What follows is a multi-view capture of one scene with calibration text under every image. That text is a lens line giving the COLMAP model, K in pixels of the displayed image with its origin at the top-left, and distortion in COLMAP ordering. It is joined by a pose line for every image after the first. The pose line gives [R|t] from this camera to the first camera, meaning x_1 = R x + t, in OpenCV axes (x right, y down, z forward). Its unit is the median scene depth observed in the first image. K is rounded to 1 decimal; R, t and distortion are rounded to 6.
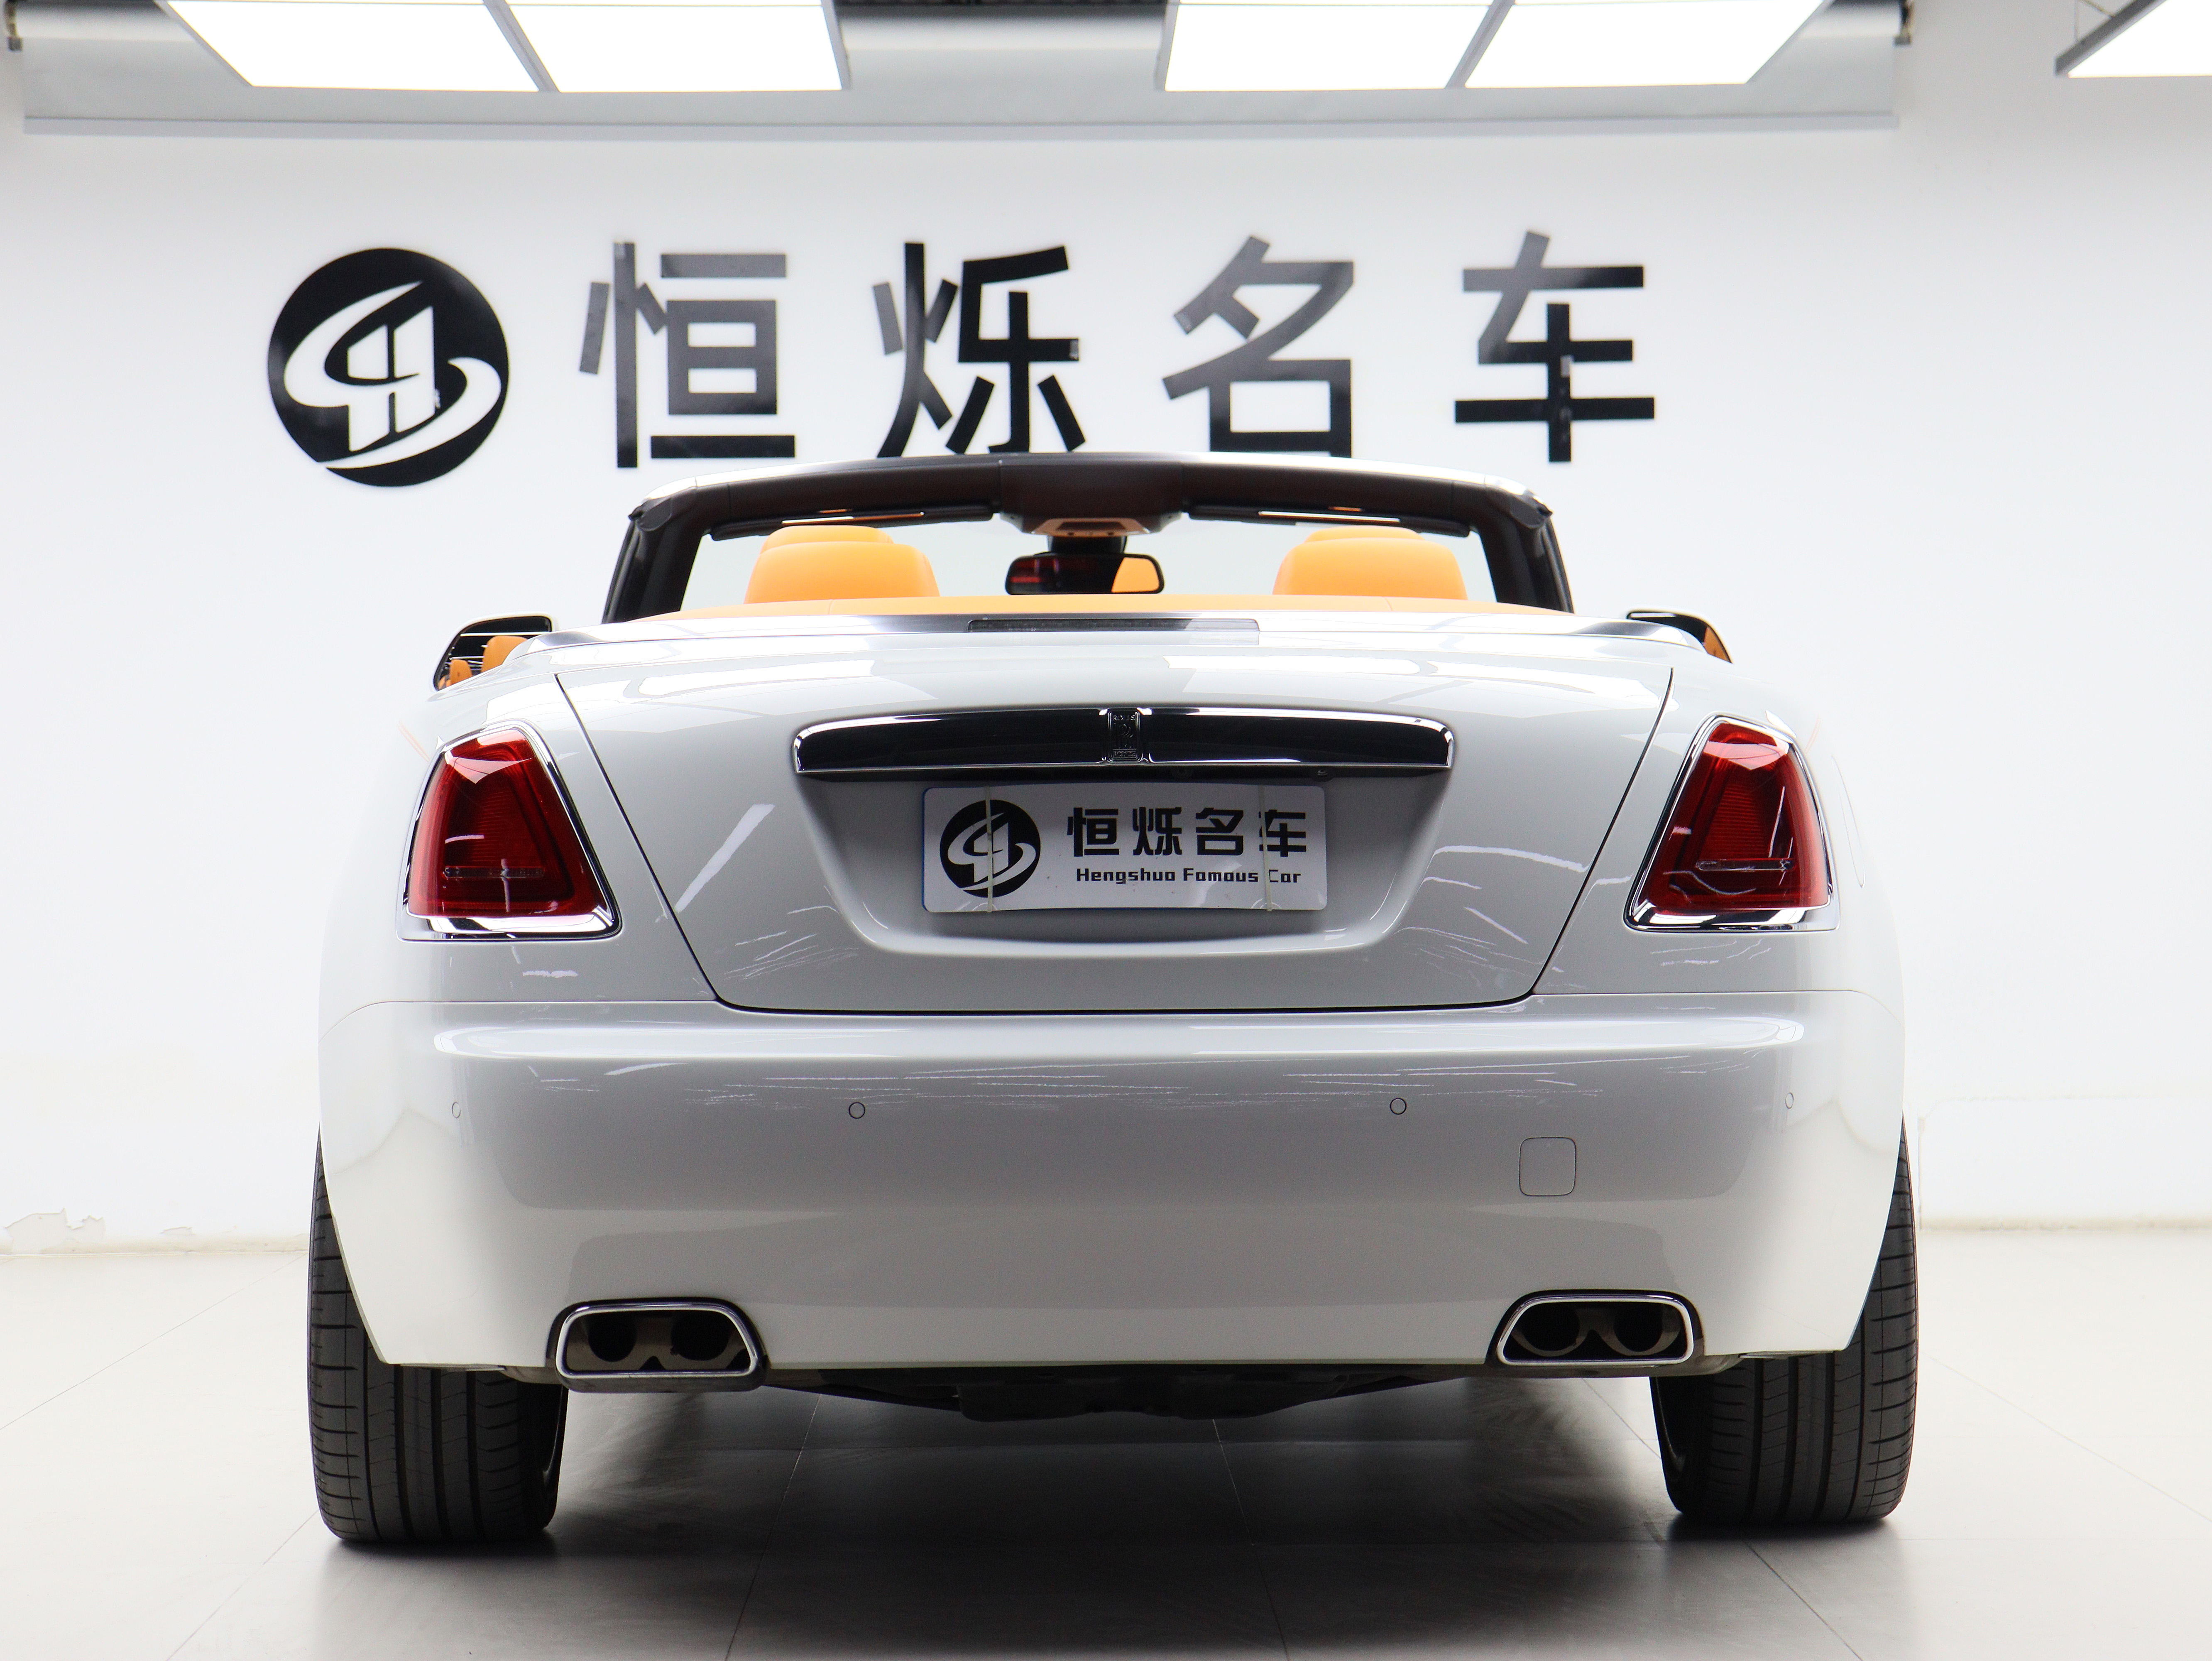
lens RADIAL K [[5986.4, 0, 1105.9], [0, 5986.4, 847.5], [0, 0, 1]] dist [0.399081, 0.000000]
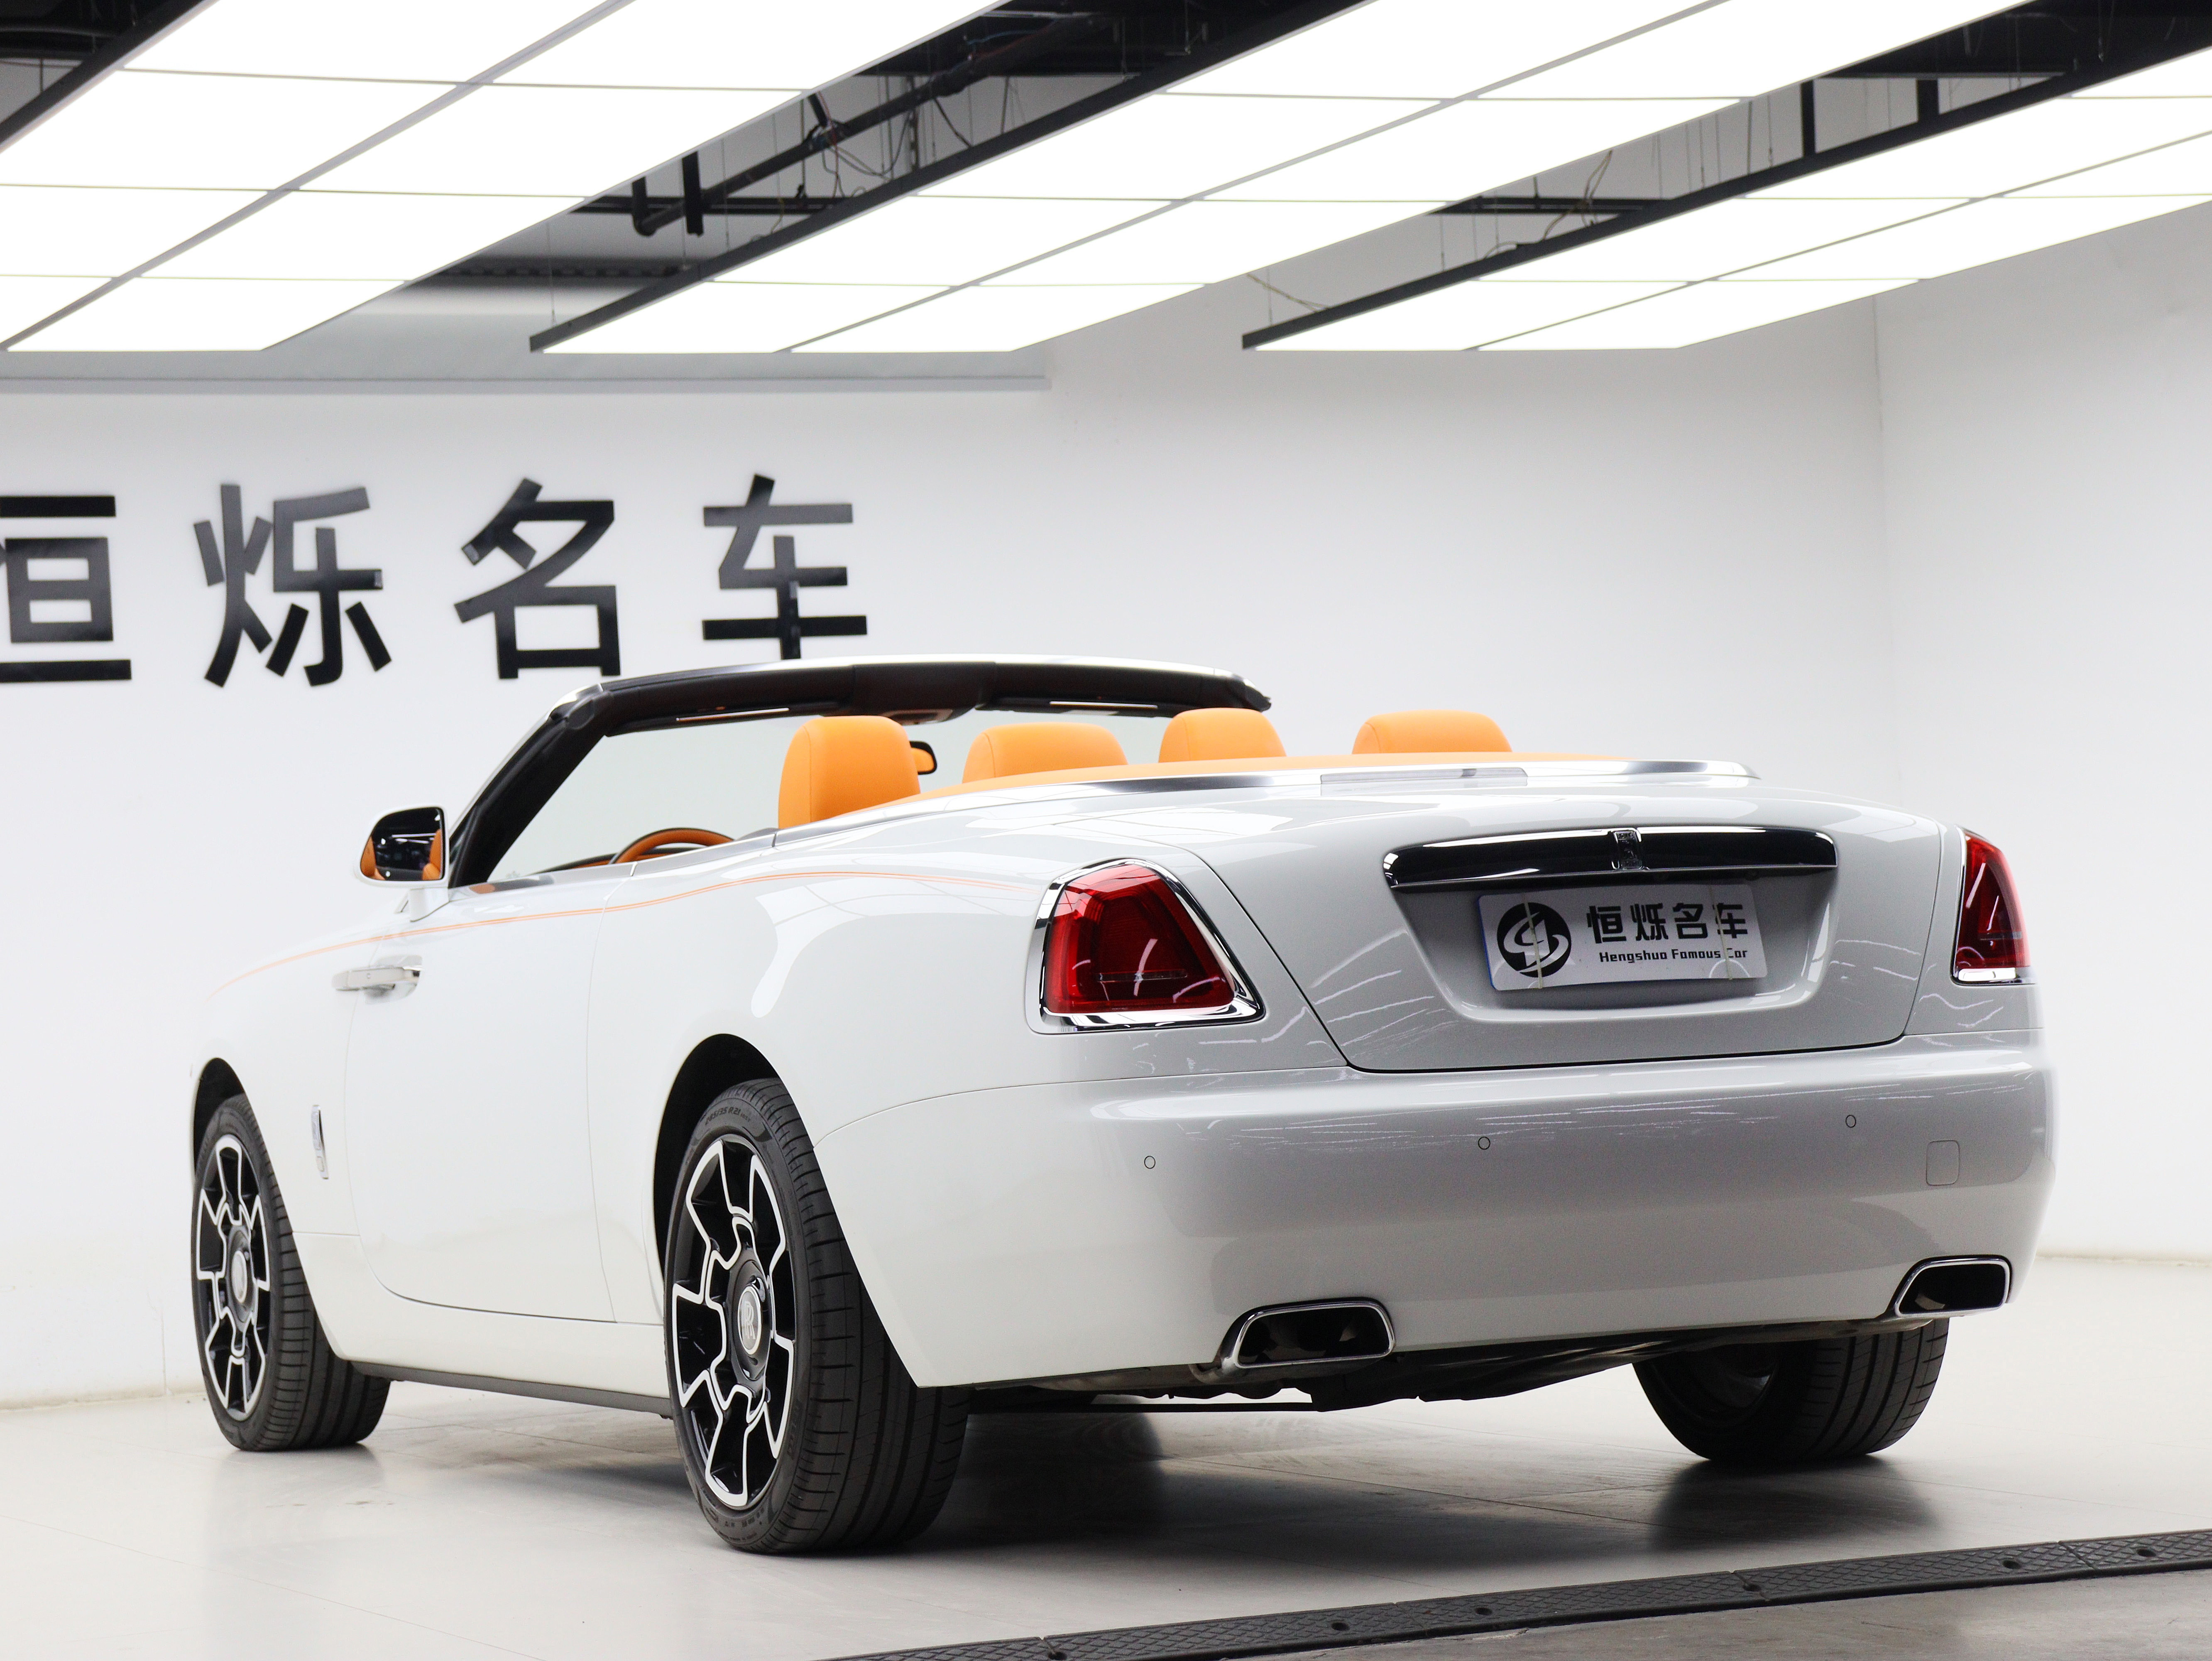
lens RADIAL K [[5986.4, 0, 1110.6], [0, 5986.4, 819.7], [0, 0, 1]] dist [0.399081, 0.000000]
pose [[0.922966, -0.028050, 0.383858, -0.417823], [0.045510, 0.998298, -0.036478, 0.012097], [-0.382182, 0.051138, 0.922671, -0.116369]]
